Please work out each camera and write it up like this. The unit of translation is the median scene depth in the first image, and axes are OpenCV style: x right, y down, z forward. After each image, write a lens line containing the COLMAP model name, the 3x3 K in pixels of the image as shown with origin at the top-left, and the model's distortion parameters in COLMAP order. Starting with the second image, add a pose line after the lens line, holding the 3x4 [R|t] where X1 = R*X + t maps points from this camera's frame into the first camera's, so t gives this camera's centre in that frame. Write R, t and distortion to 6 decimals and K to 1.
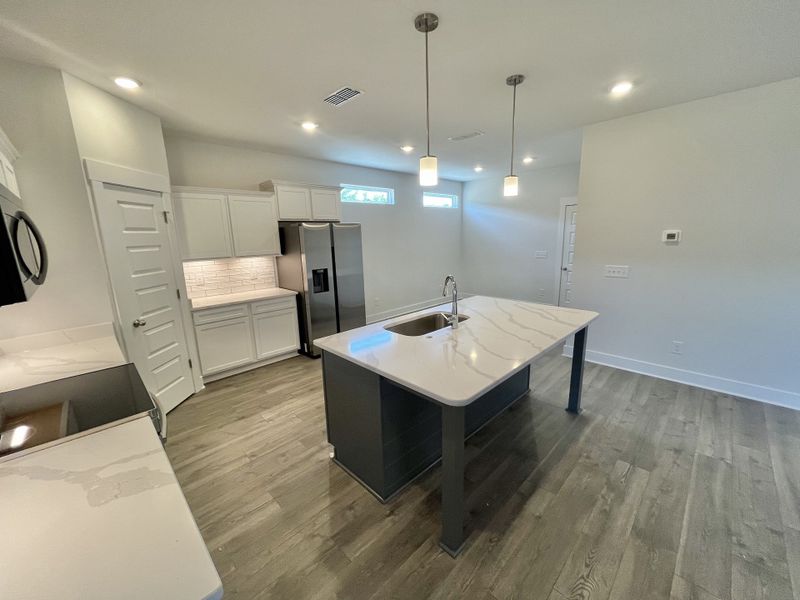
lens RADIAL K [[331.9, 0, 400.0], [0, 331.9, 300.0], [0, 0, 1]] dist [0.001760, 0.000144]
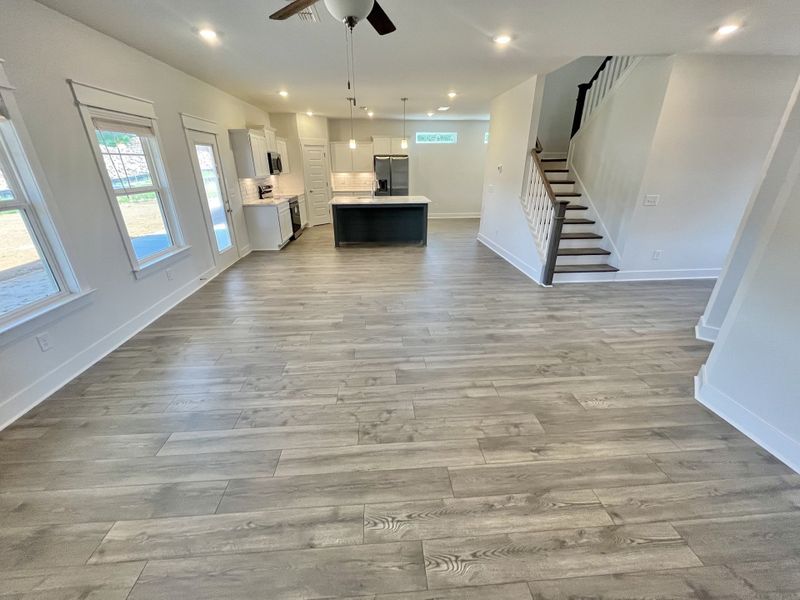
lens RADIAL K [[324.0, 0, 400.0], [0, 324.0, 300.0], [0, 0, 1]] dist [0.089470, 0.000042]
pose [[0.770570, 0.265729, -0.579319, 0.088281], [-0.142417, 0.957747, 0.249877, 0.007544], [0.621240, -0.110042, 0.775855, -0.048312]]
